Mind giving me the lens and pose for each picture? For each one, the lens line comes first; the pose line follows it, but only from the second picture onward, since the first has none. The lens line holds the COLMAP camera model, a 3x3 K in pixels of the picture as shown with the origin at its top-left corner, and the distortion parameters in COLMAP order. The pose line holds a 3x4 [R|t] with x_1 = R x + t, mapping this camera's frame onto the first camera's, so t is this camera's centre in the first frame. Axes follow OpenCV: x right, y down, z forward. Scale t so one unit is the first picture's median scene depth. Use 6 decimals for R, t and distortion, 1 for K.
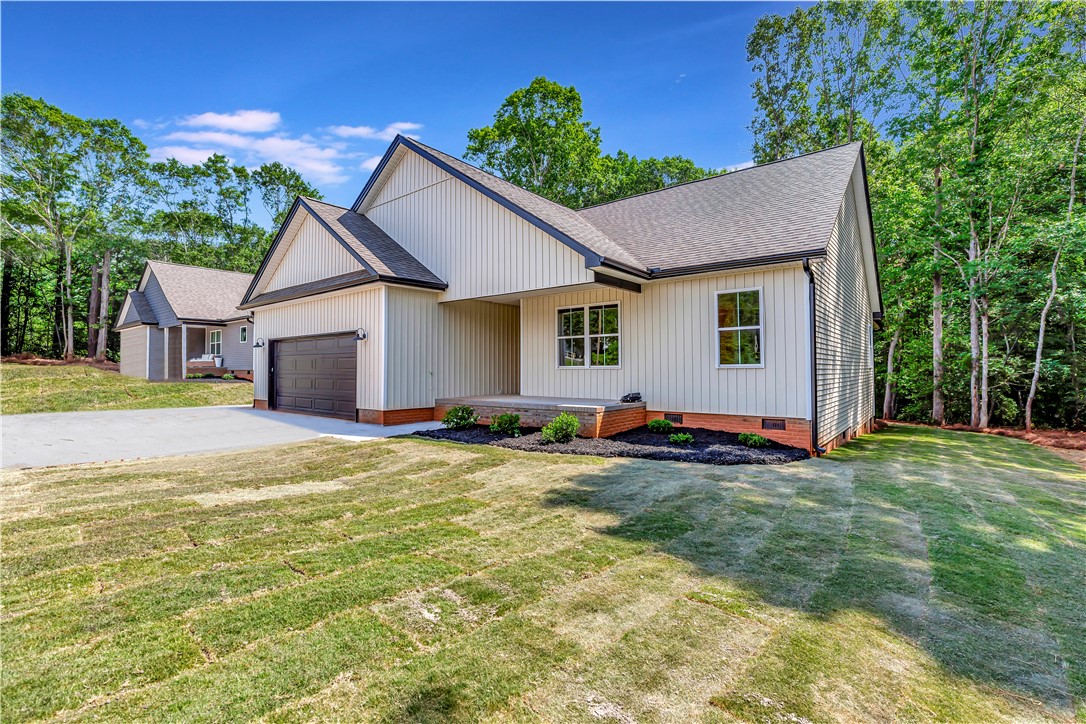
lens RADIAL K [[492.4, 0, 547.9], [0, 492.4, 363.5], [0, 0, 1]] dist [-0.003356, 0.030476]
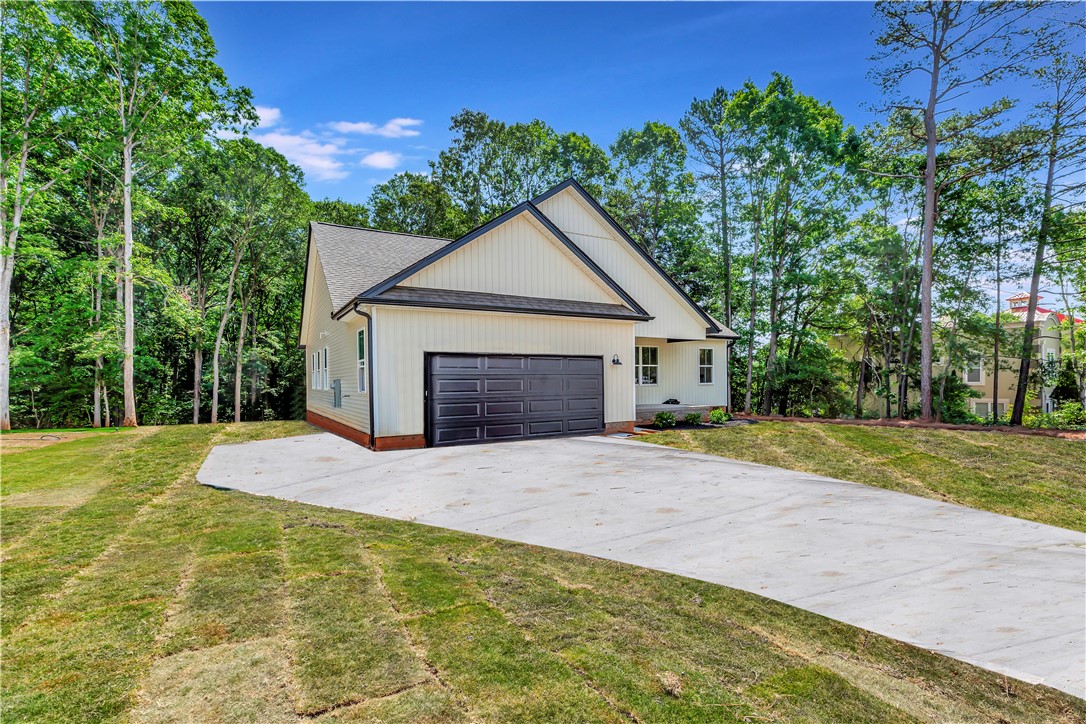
lens RADIAL K [[492.4, 0, 547.9], [0, 492.4, 363.5], [0, 0, 1]] dist [-0.003356, 0.030476]
pose [[0.385488, 0.027791, 0.922294, -1.522117], [-0.007683, 0.999608, -0.026909, -0.015973], [-0.922681, 0.003287, 0.385551, 0.673559]]
